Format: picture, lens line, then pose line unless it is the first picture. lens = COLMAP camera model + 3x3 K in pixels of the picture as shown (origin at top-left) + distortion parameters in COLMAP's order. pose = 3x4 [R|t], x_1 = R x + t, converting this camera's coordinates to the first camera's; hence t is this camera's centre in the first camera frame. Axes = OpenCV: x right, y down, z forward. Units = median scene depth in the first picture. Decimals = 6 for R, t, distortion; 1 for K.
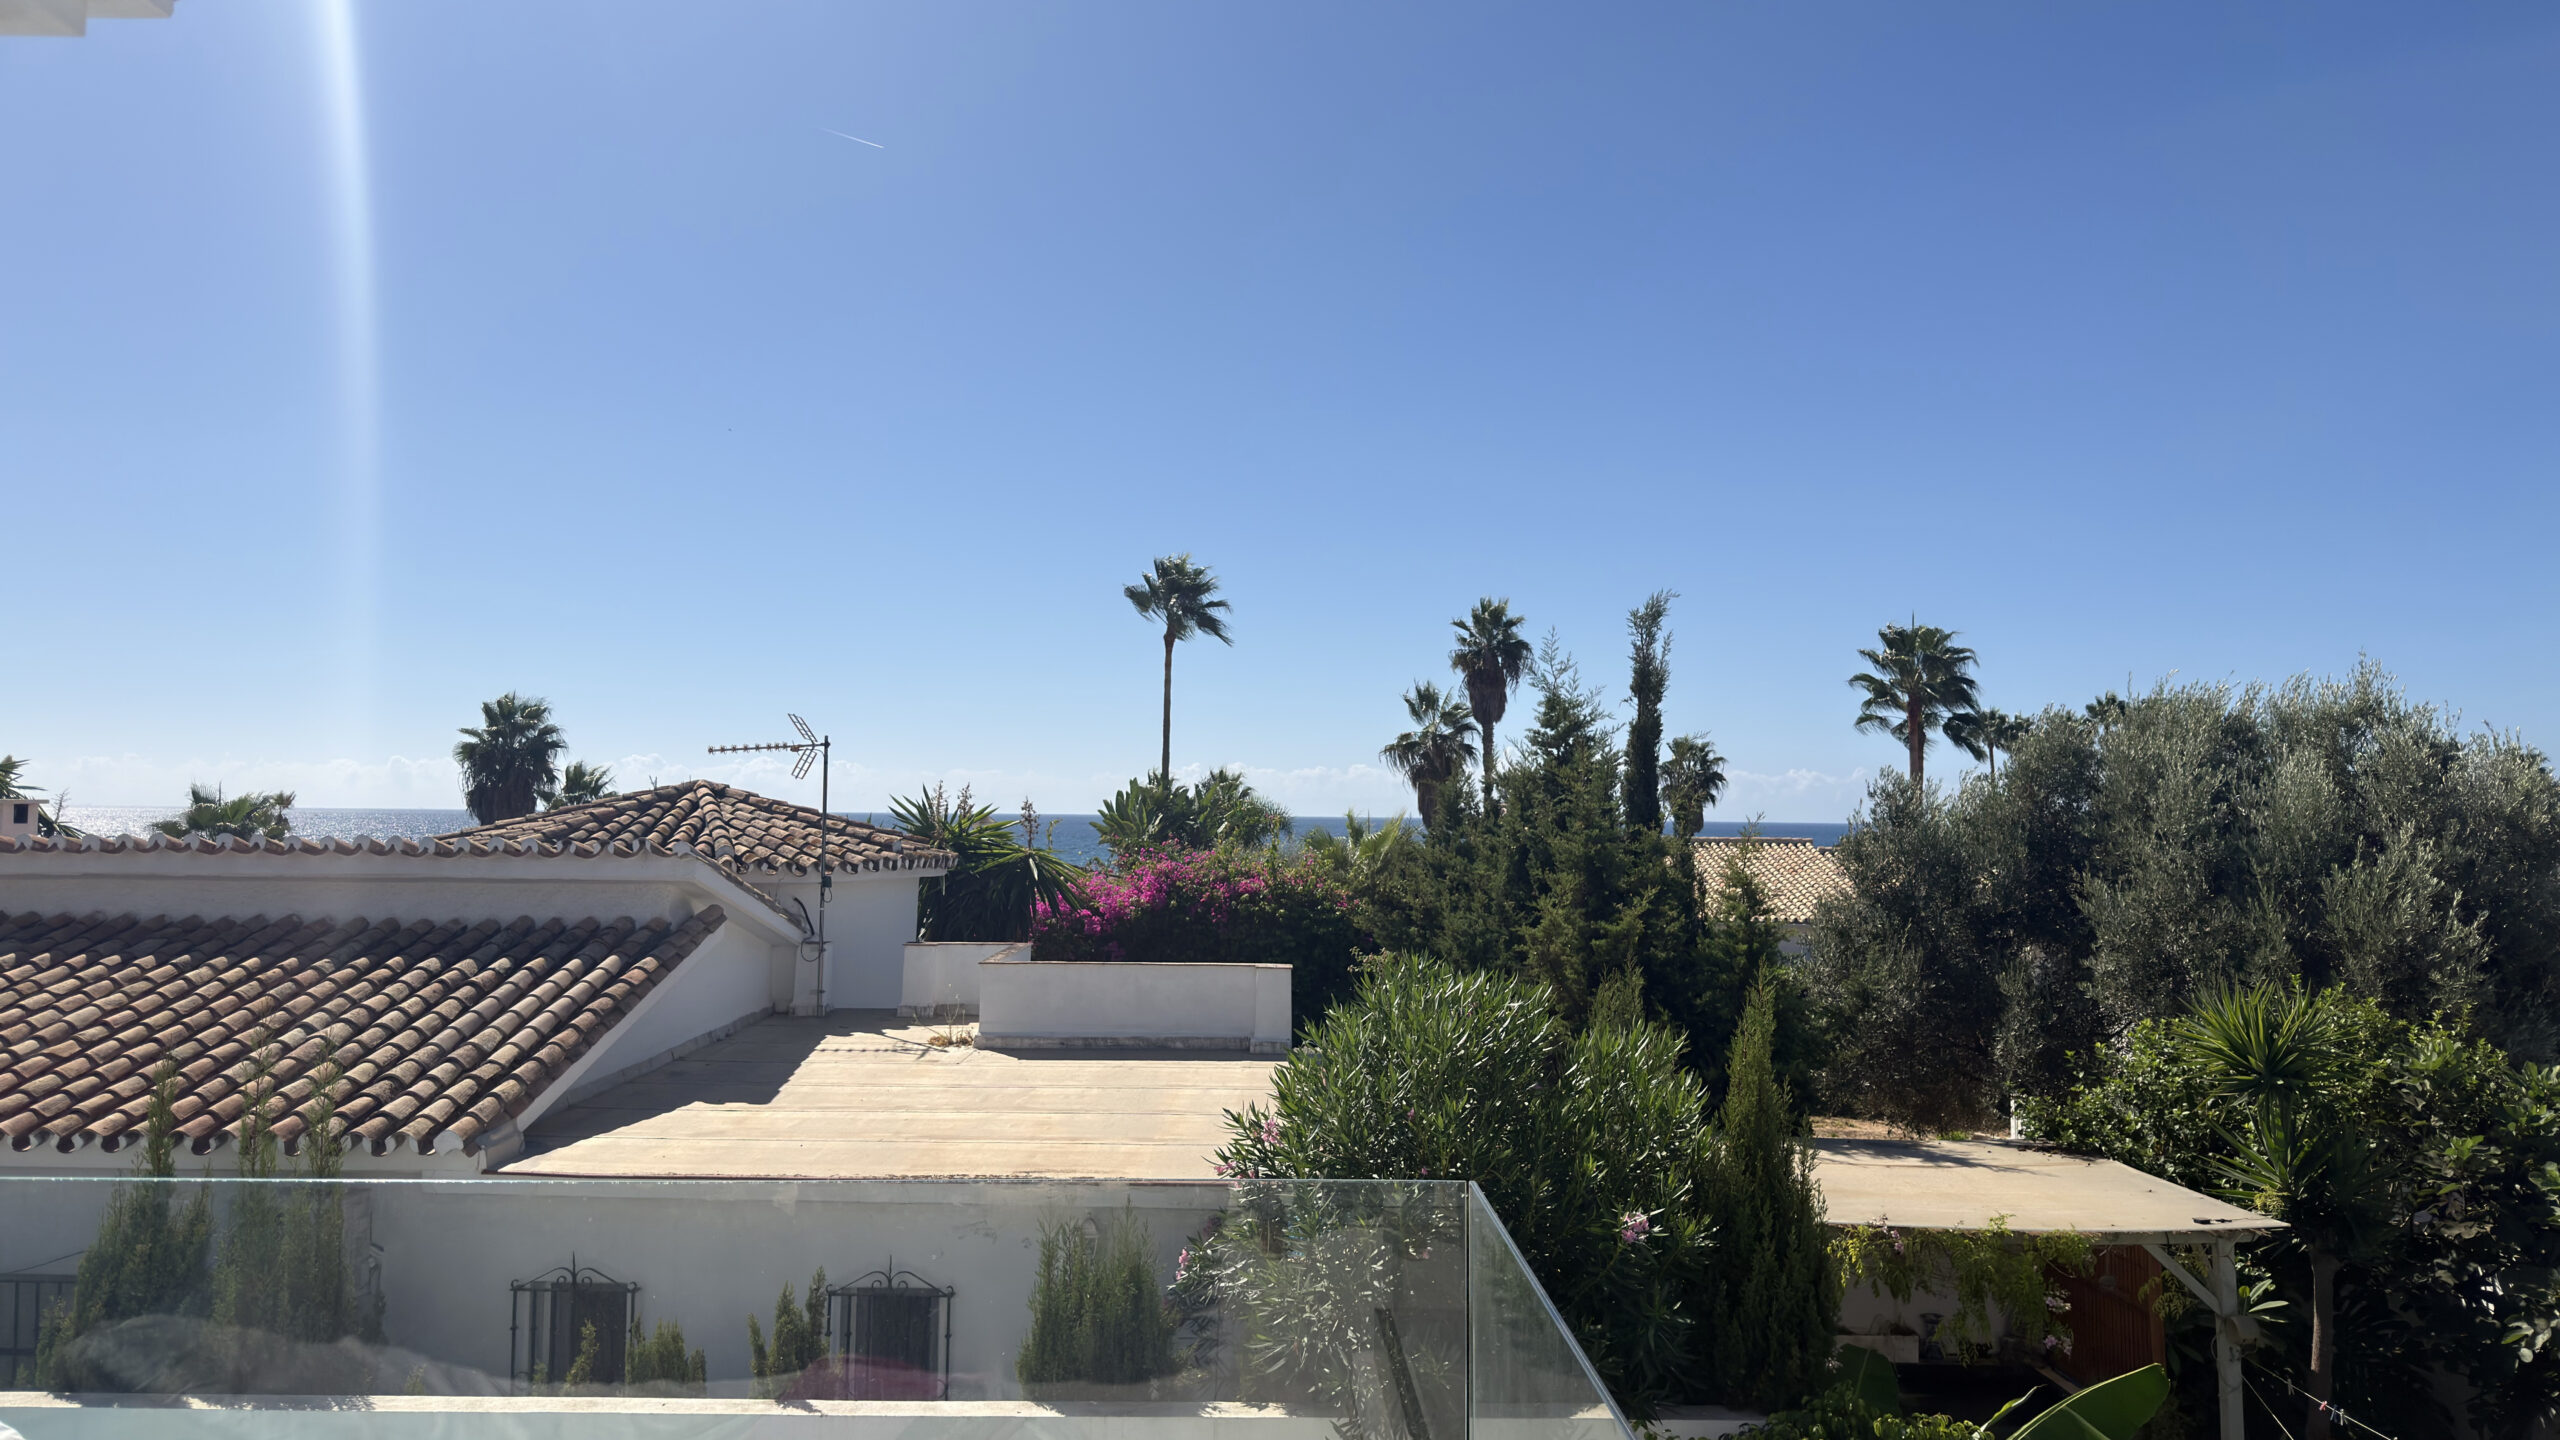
lens RADIAL K [[1762.3, 0, 1284.2], [0, 1762.3, 702.7], [0, 0, 1]] dist [0.062457, -0.062470]
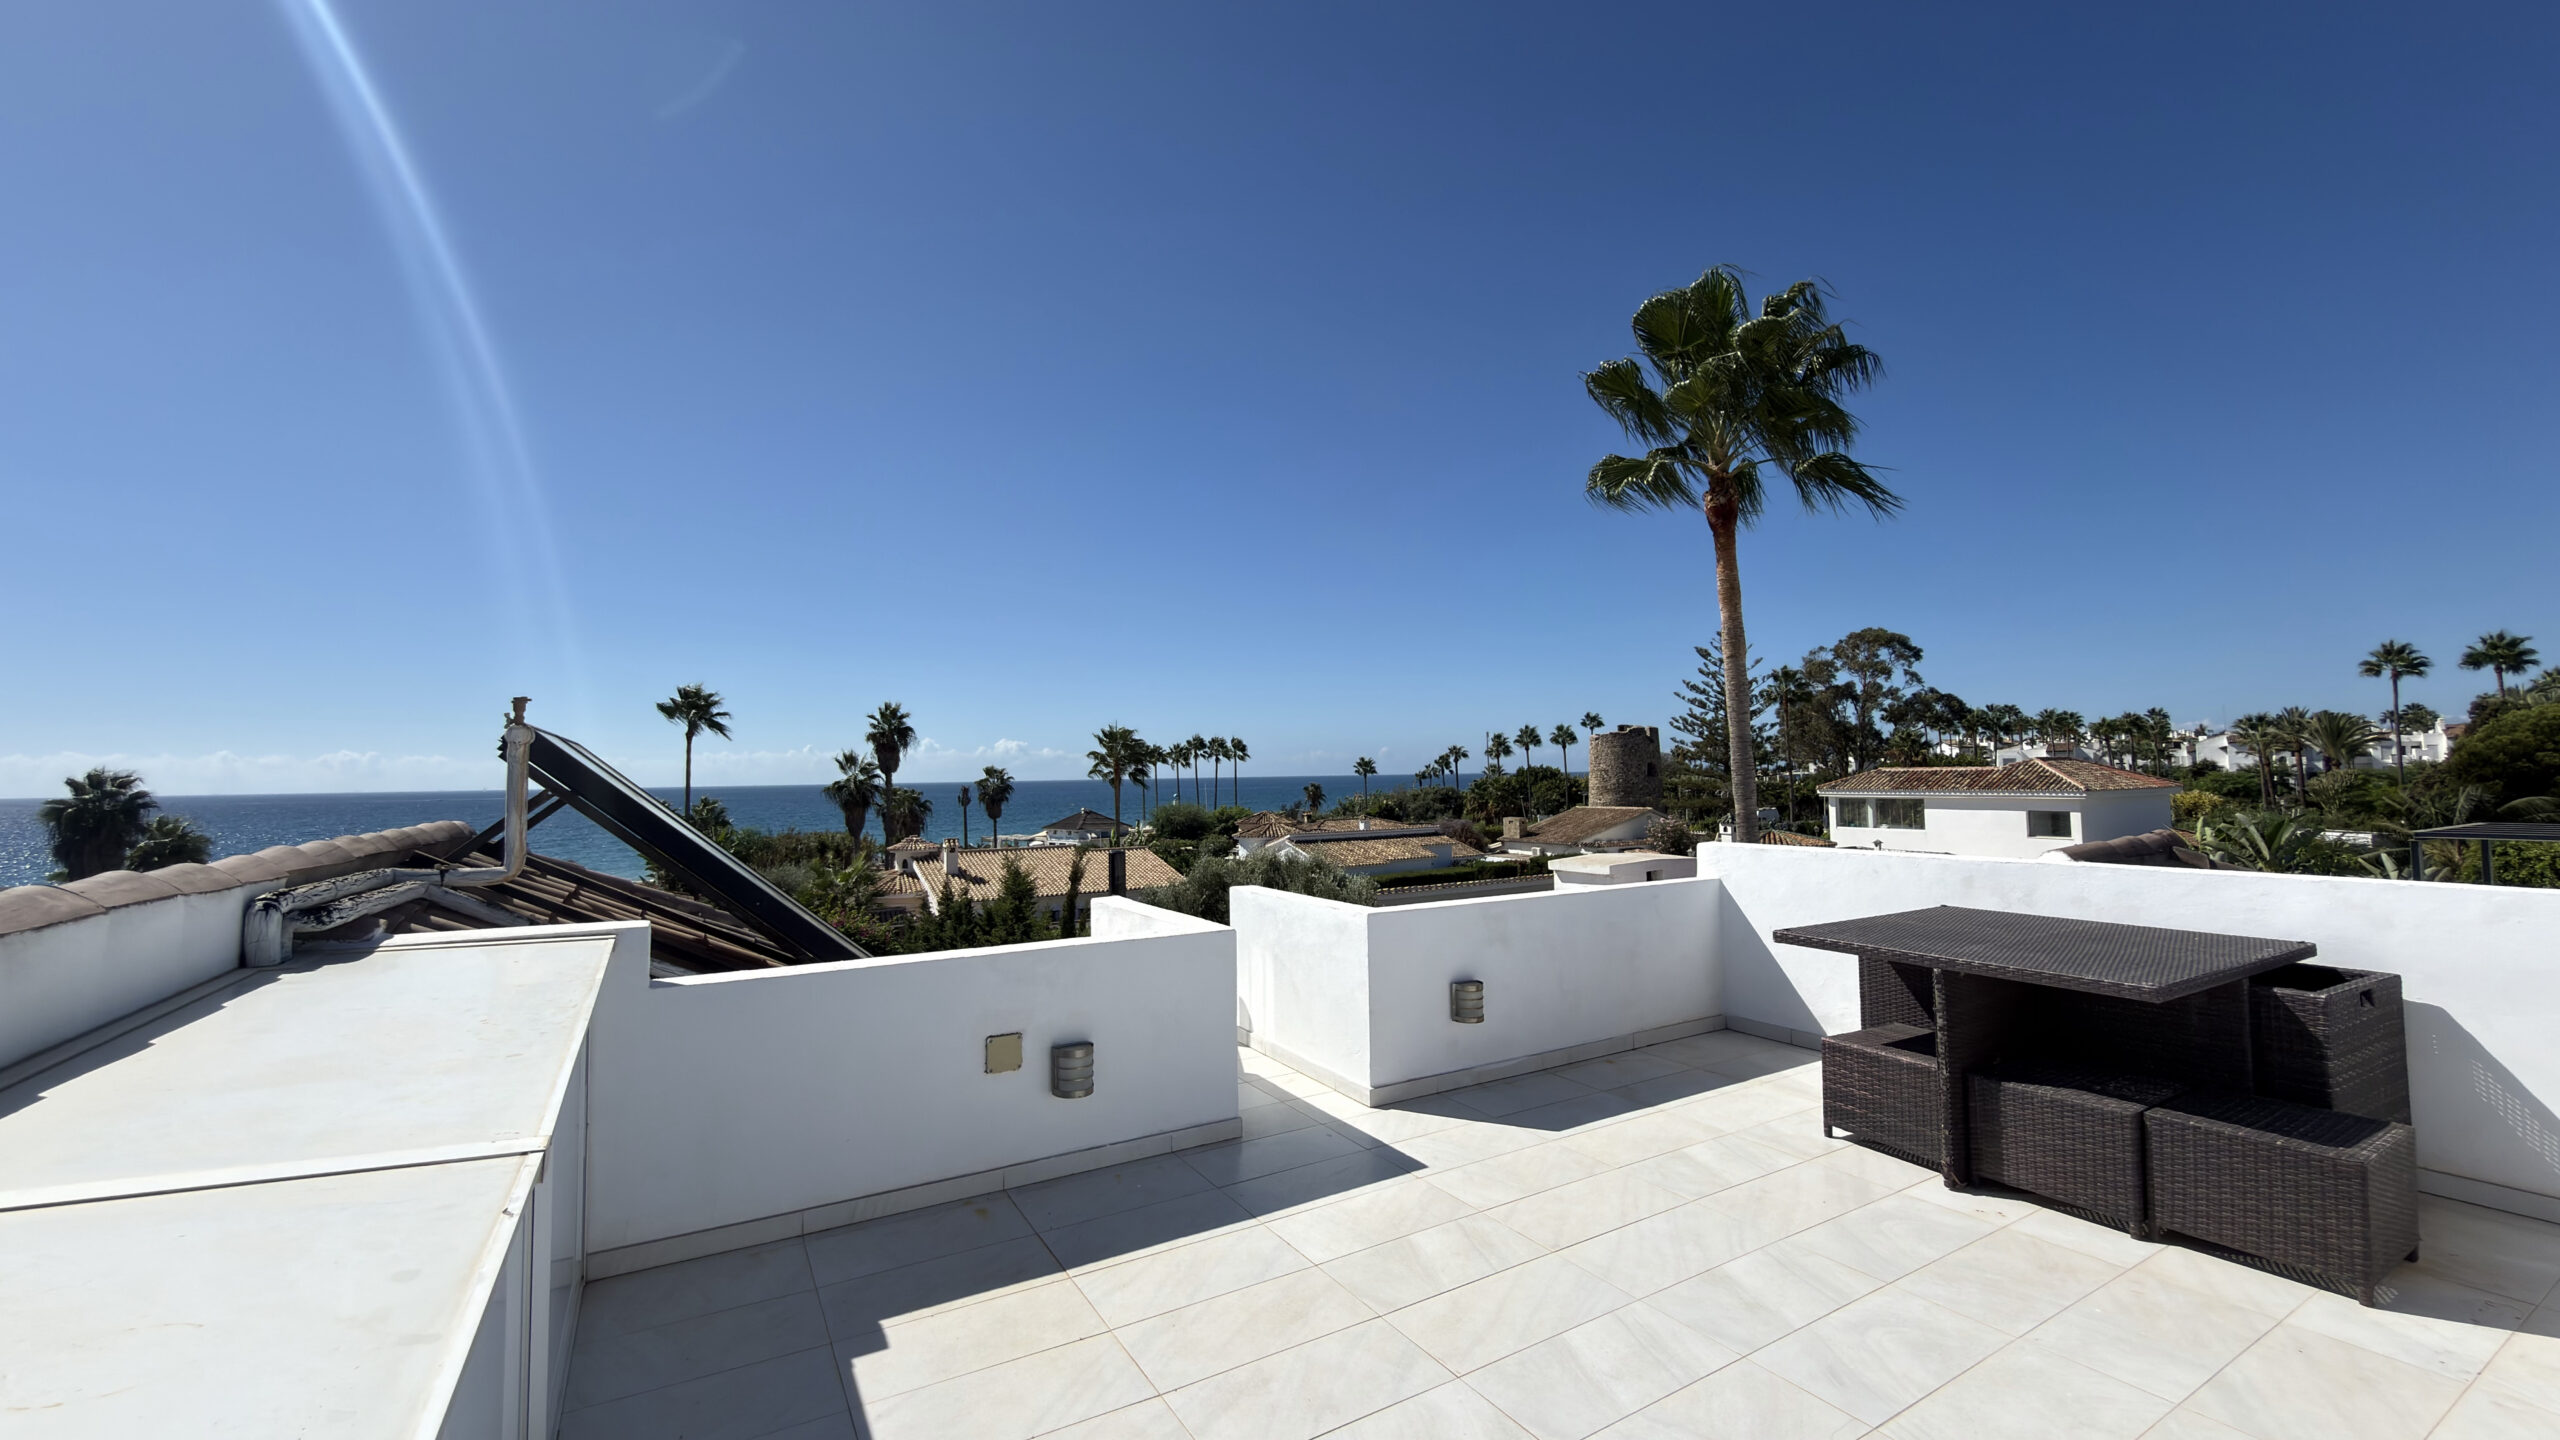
lens RADIAL K [[1013.3, 0, 1258.2], [0, 1013.3, 727.0], [0, 0, 1]] dist [0.003213, 0.000404]
pose [[0.877369, -0.004209, 0.479798, -0.052591], [-0.003214, 0.999888, 0.014648, -0.057348], [-0.479805, -0.014394, 0.877257, -0.078450]]
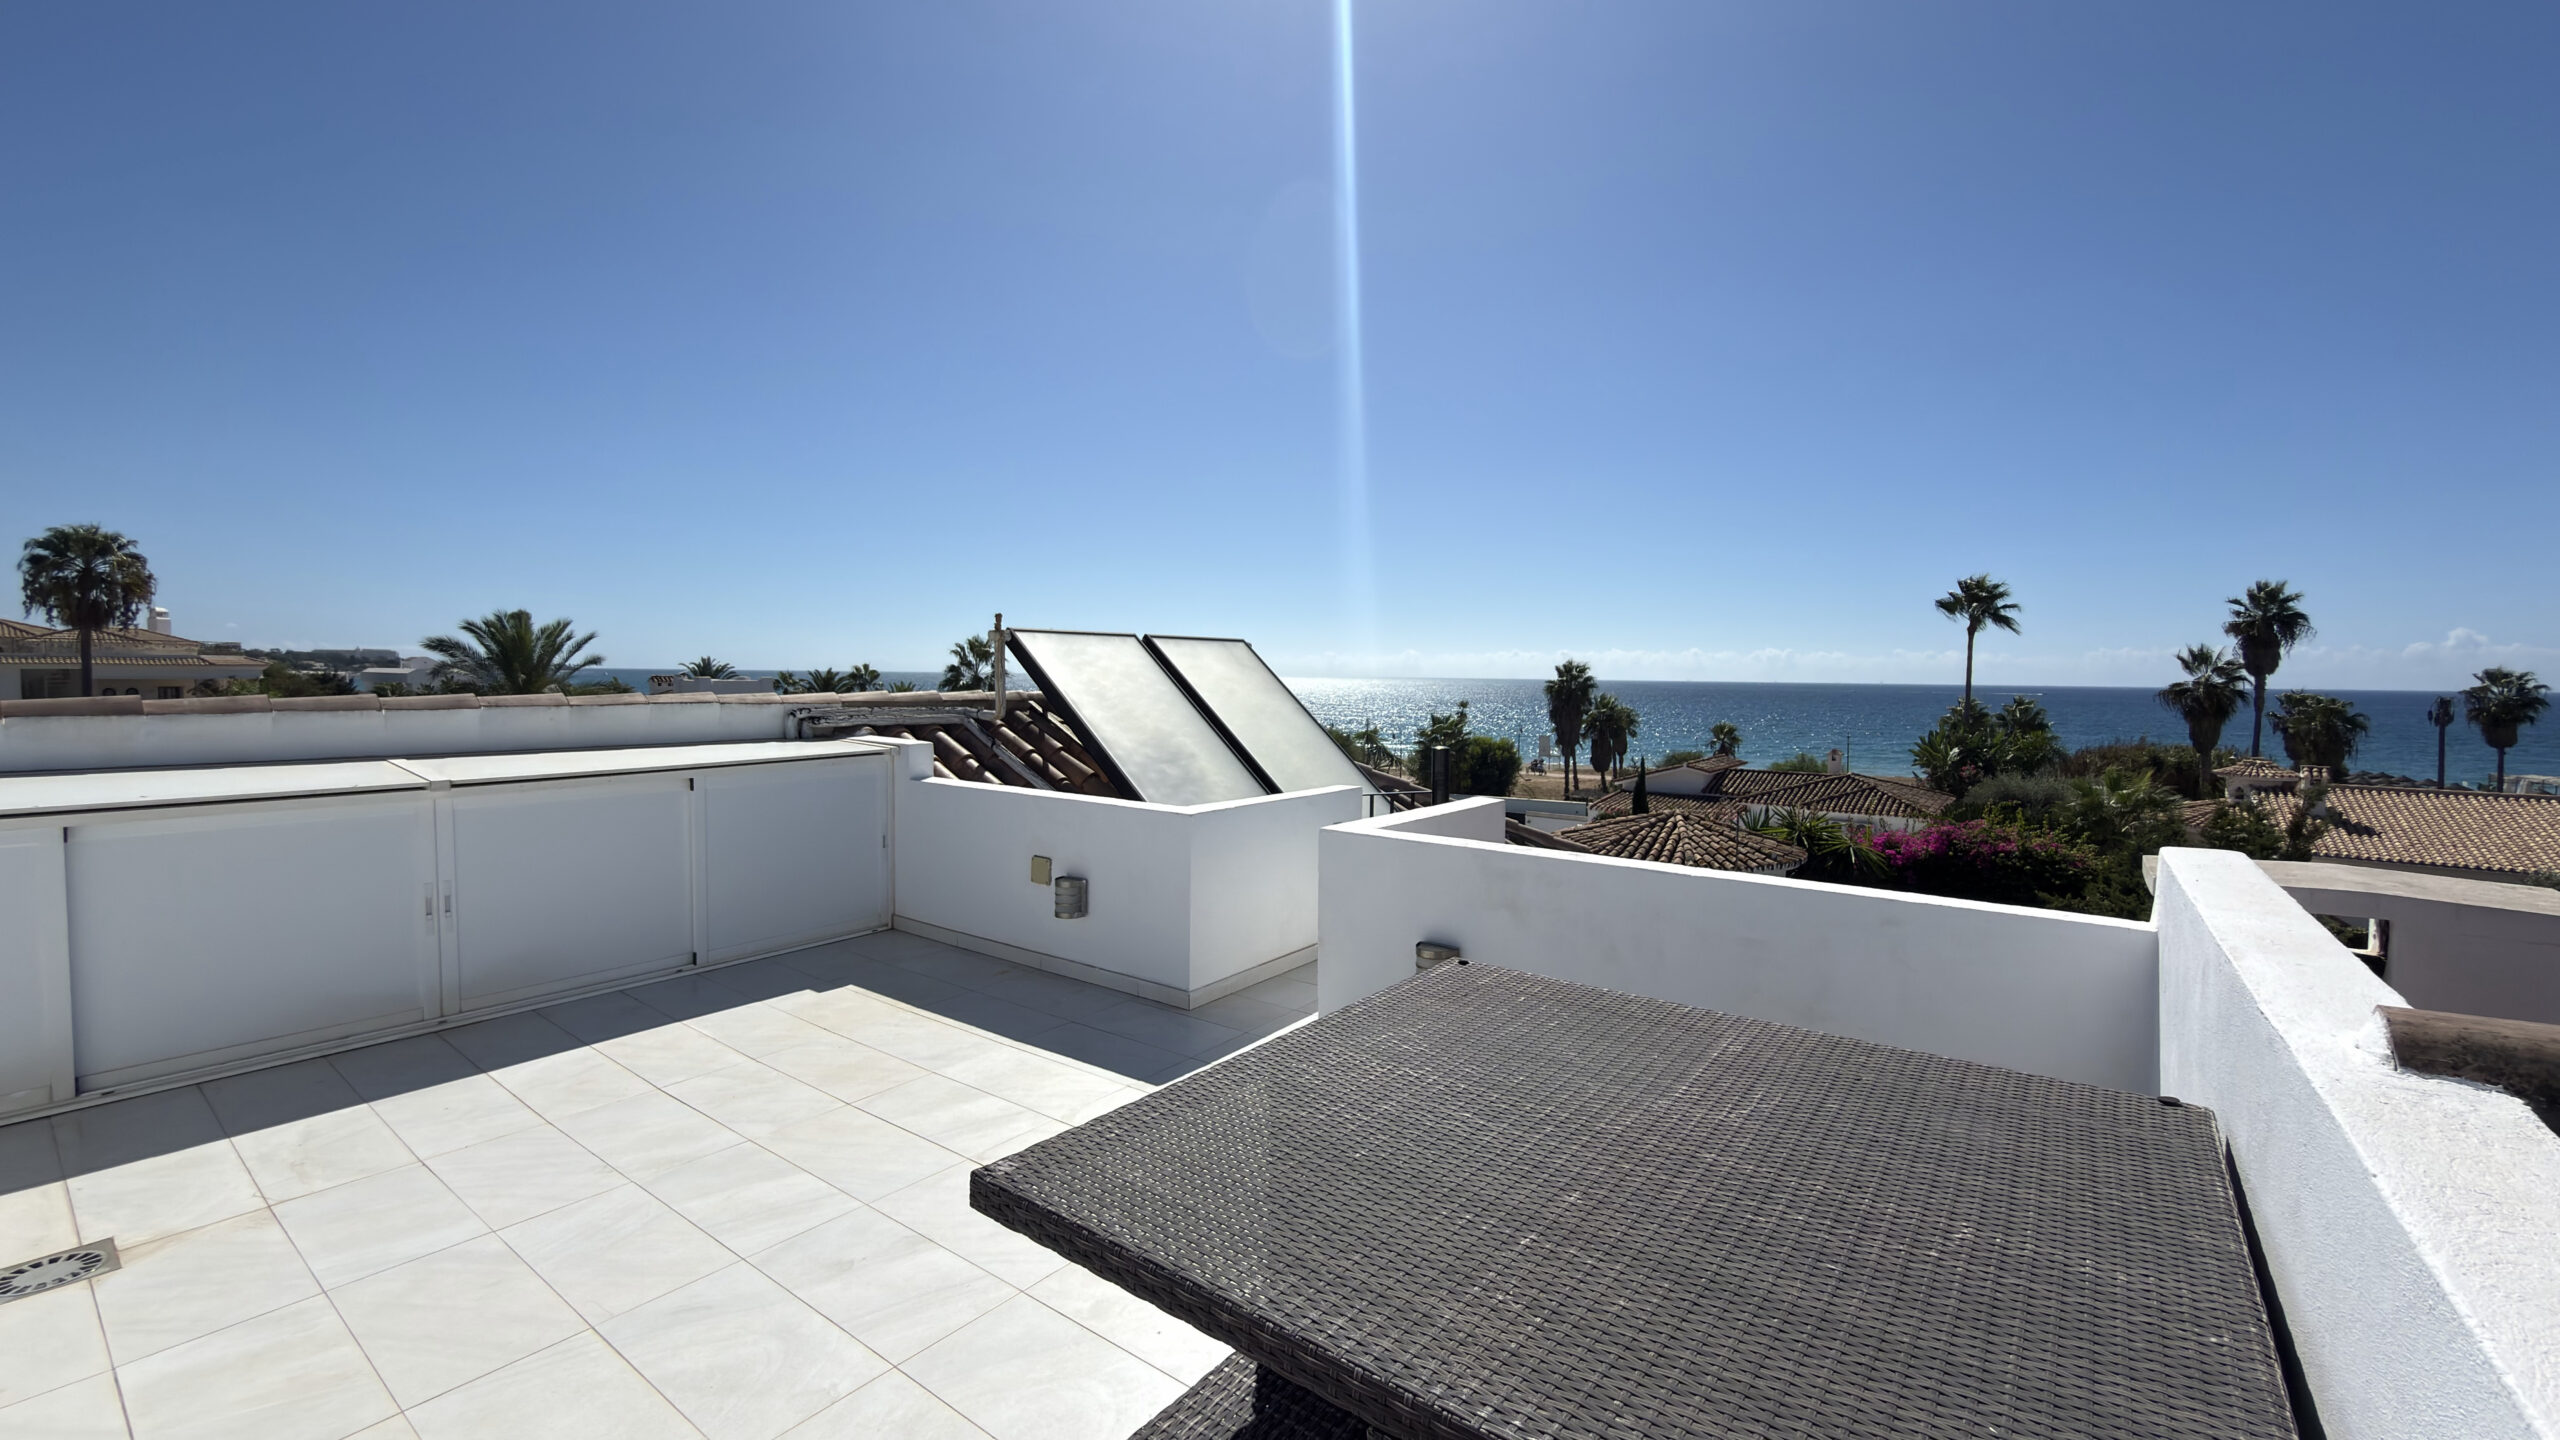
lens RADIAL K [[1013.3, 0, 1296.3], [0, 1013.3, 717.8], [0, 0, 1]] dist [0.003213, 0.000404]
pose [[0.786562, 0.023015, -0.617082, 0.018704], [0.037398, 0.995695, 0.084805, -0.055347], [0.616377, -0.089782, 0.782316, -0.069074]]
